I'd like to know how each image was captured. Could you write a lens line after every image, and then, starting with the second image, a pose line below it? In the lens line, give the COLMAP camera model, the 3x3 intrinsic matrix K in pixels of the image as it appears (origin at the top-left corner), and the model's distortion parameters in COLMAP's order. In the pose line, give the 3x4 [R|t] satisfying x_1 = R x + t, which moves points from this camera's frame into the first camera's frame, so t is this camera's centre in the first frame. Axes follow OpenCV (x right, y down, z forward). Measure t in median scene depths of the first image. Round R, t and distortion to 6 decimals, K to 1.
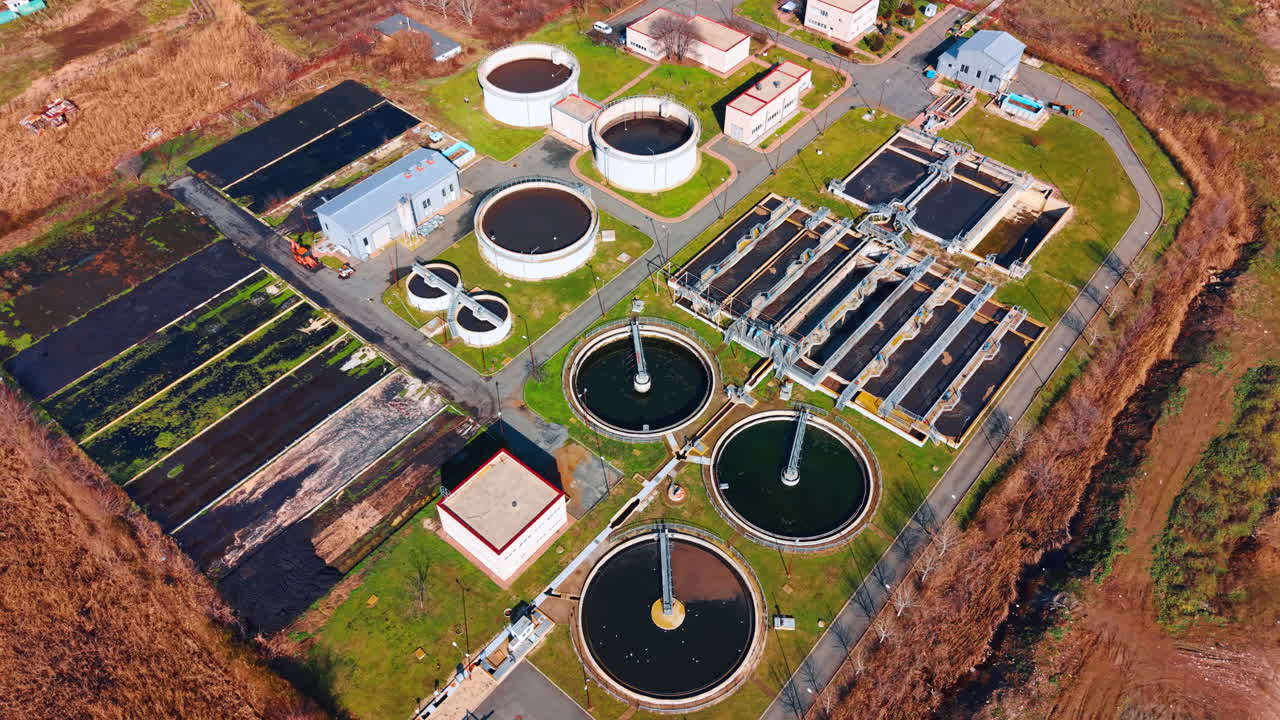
lens RADIAL K [[917.4, 0, 640.0], [0, 917.4, 360.0], [0, 0, 1]] dist [0.040504, -0.058335]
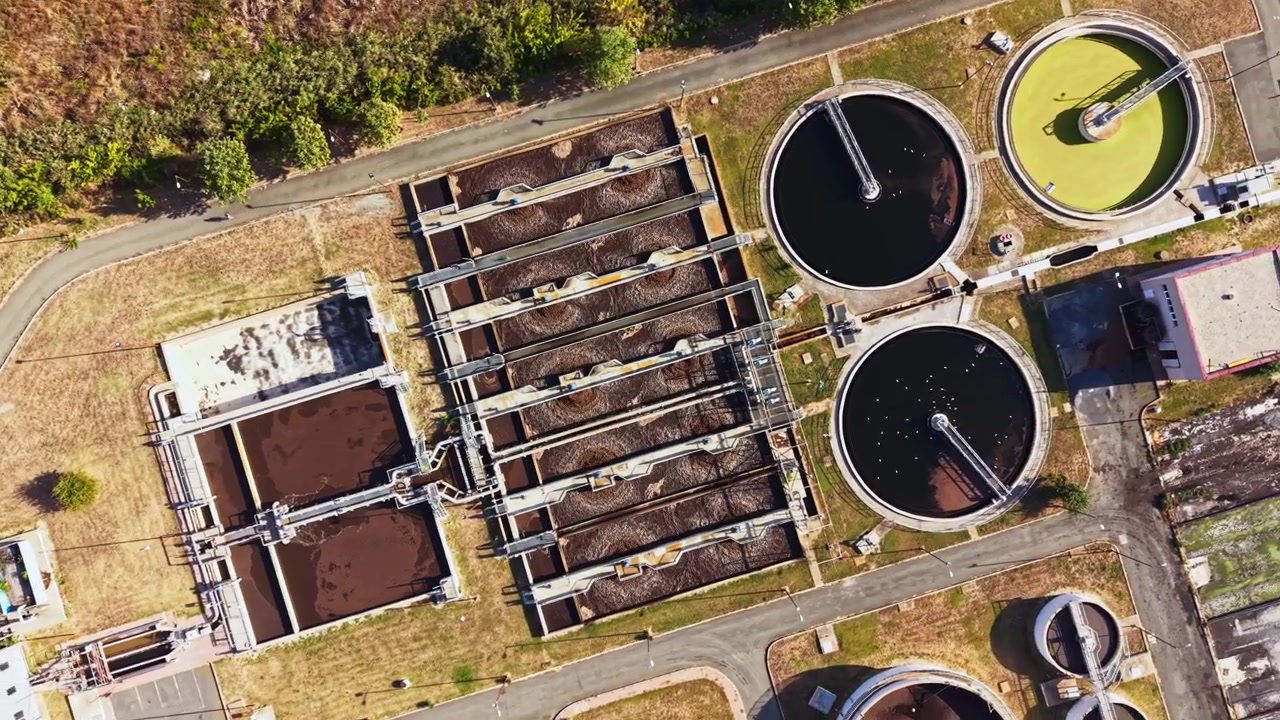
lens RADIAL K [[917.4, 0, 640.0], [0, 917.4, 360.0], [0, 0, 1]] dist [0.040504, -0.058335]
pose [[-0.839498, -0.543290, 0.008853, 0.238254], [0.404375, -0.613796, 0.678038, -0.577421], [-0.362937, 0.572792, 0.734974, 0.547377]]
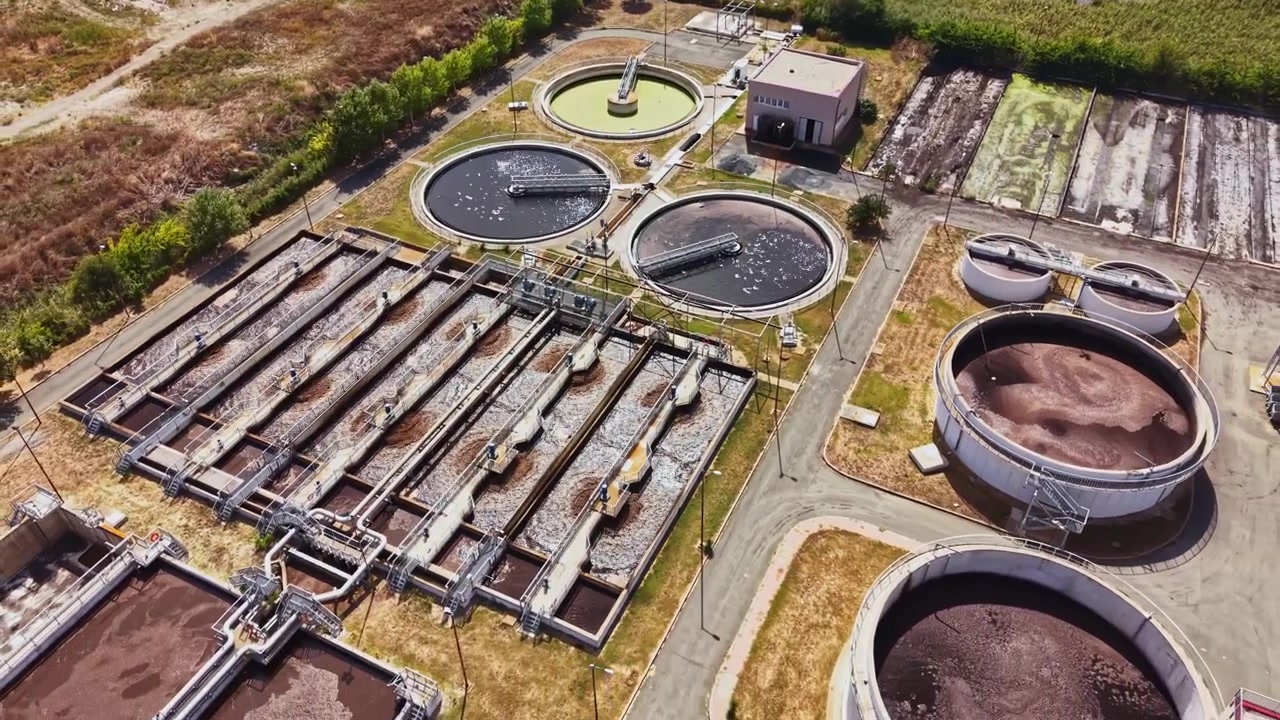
lens RADIAL K [[917.4, 0, 640.0], [0, 917.4, 360.0], [0, 0, 1]] dist [0.040504, -0.058335]
pose [[-0.970595, 0.163946, -0.176259, 0.222421], [-0.172027, 0.039777, 0.984289, -0.695016], [0.168381, 0.985667, -0.010404, 1.147536]]
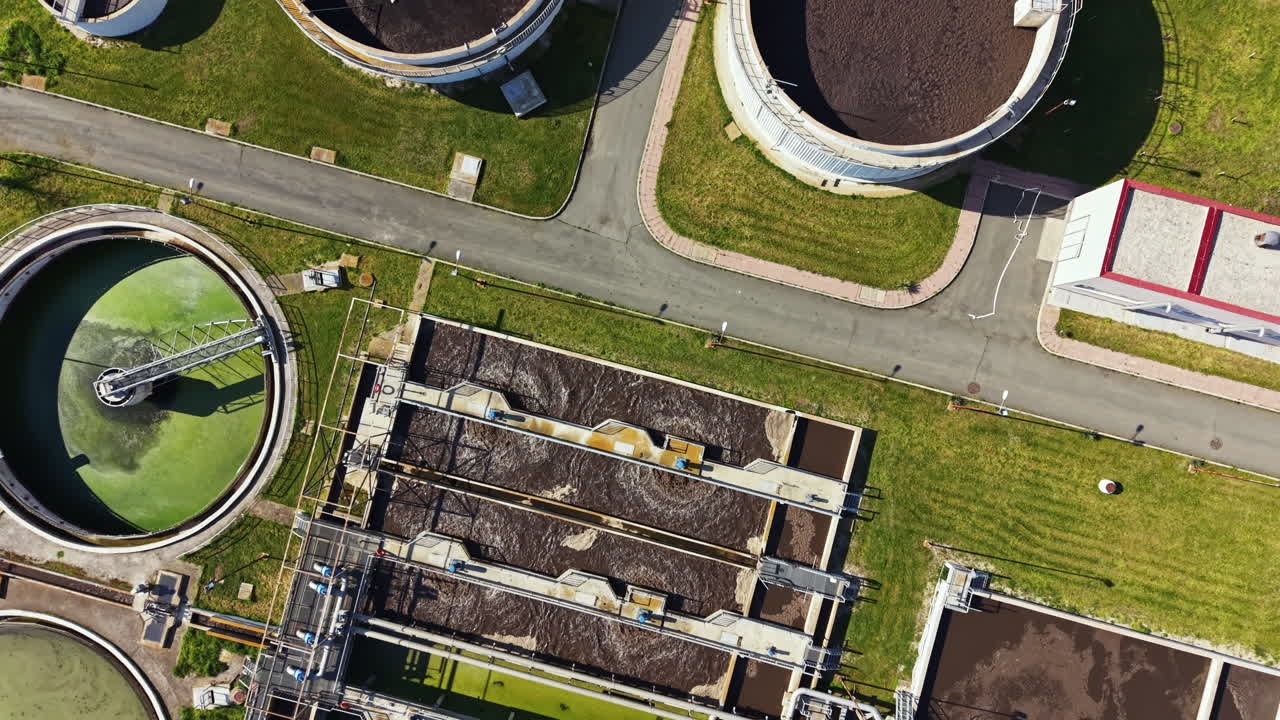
lens RADIAL K [[917.4, 0, 640.0], [0, 917.4, 360.0], [0, 0, 1]] dist [0.040504, -0.058335]
pose [[0.431272, 0.902204, 0.005719, 0.103465], [-0.665892, 0.314020, 0.676742, -0.475036], [0.608763, -0.295669, 0.736198, 0.883100]]
